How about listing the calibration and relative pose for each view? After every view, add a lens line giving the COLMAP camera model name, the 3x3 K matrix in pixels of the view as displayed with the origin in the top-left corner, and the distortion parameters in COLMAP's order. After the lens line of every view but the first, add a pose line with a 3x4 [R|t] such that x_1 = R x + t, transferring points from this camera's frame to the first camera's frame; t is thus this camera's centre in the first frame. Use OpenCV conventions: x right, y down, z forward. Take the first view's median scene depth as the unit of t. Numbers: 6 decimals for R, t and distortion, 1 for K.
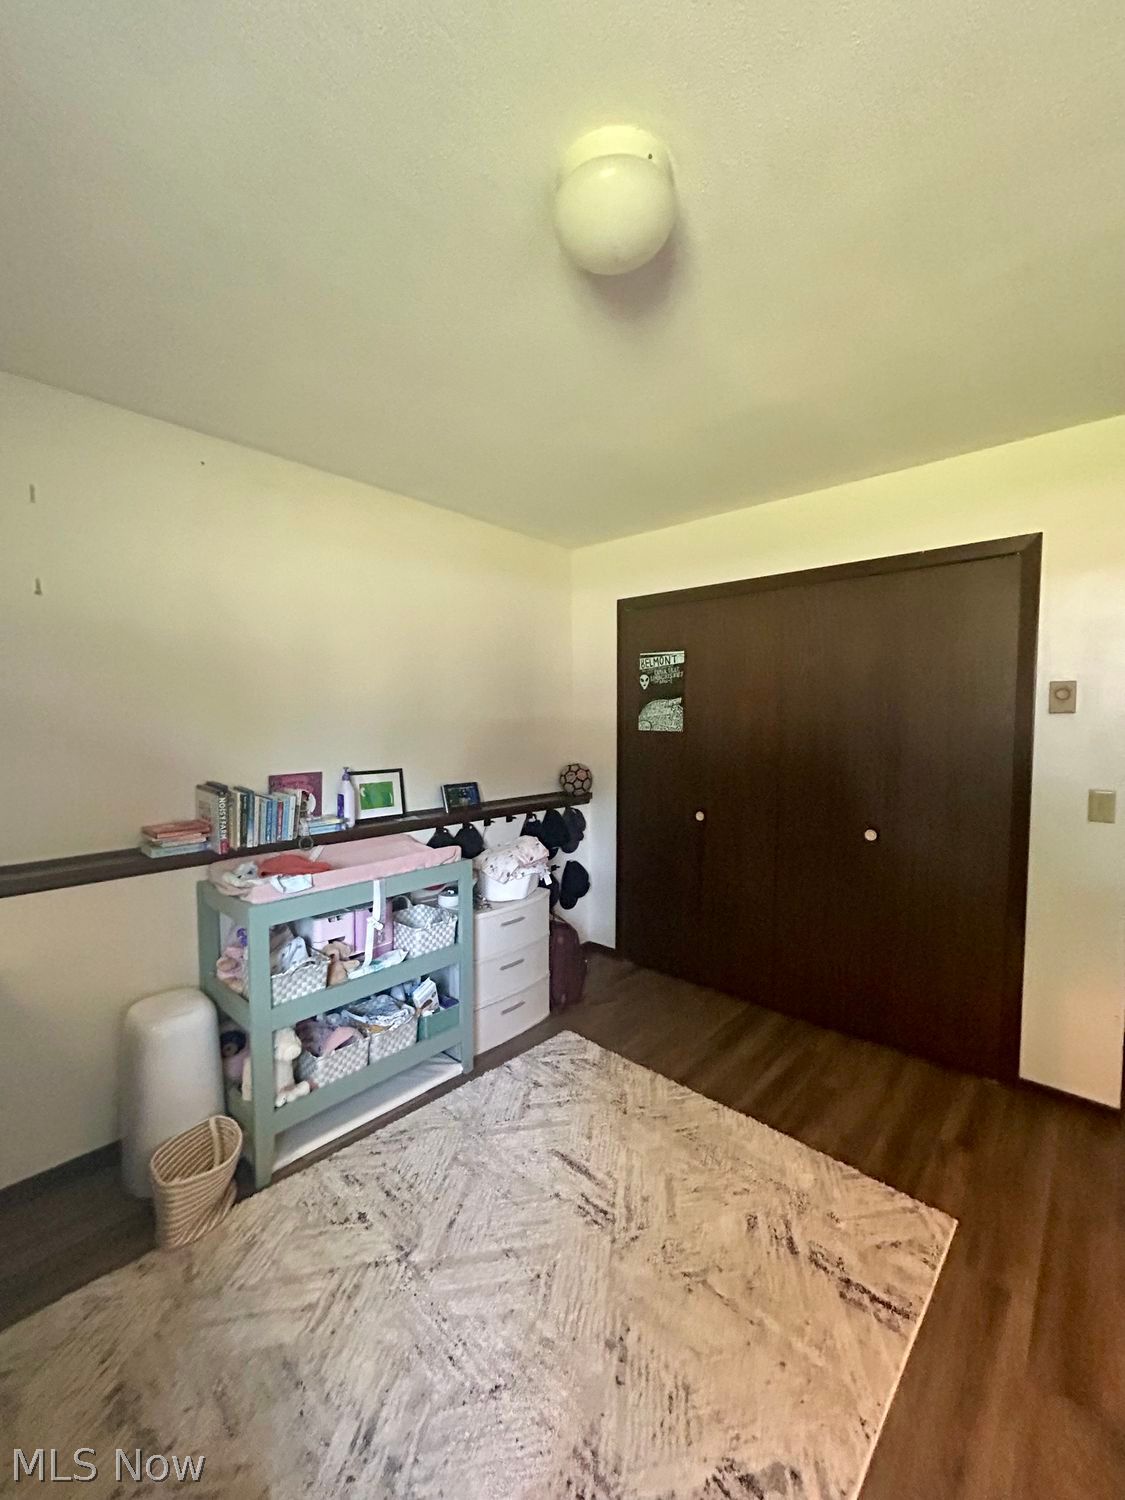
lens RADIAL K [[604.9, 0, 564.8], [0, 604.9, 749.8], [0, 0, 1]] dist [-0.001963, 0.001638]
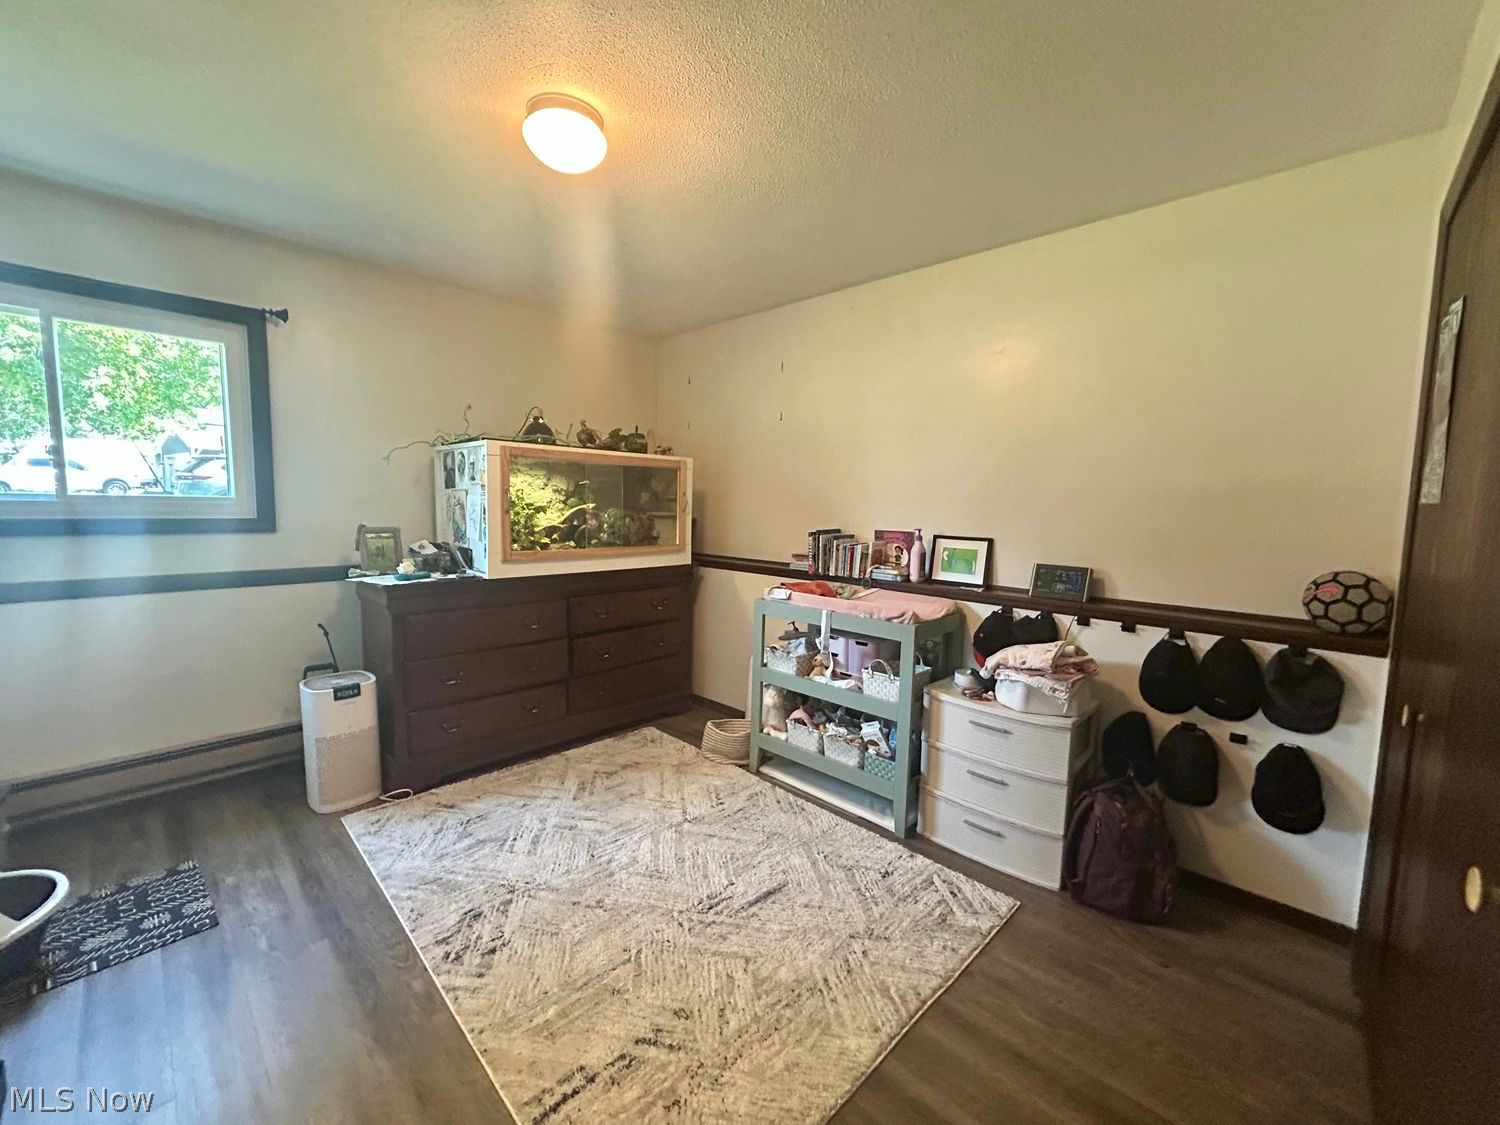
lens RADIAL K [[604.9, 0, 752.4], [0, 604.9, 557.8], [0, 0, 1]] dist [-0.001963, 0.001638]
pose [[-0.026090, 0.092219, -0.995397, 0.898513], [-0.073998, 0.992826, 0.093920, -0.001017], [0.996917, 0.076108, -0.019078, 0.833175]]
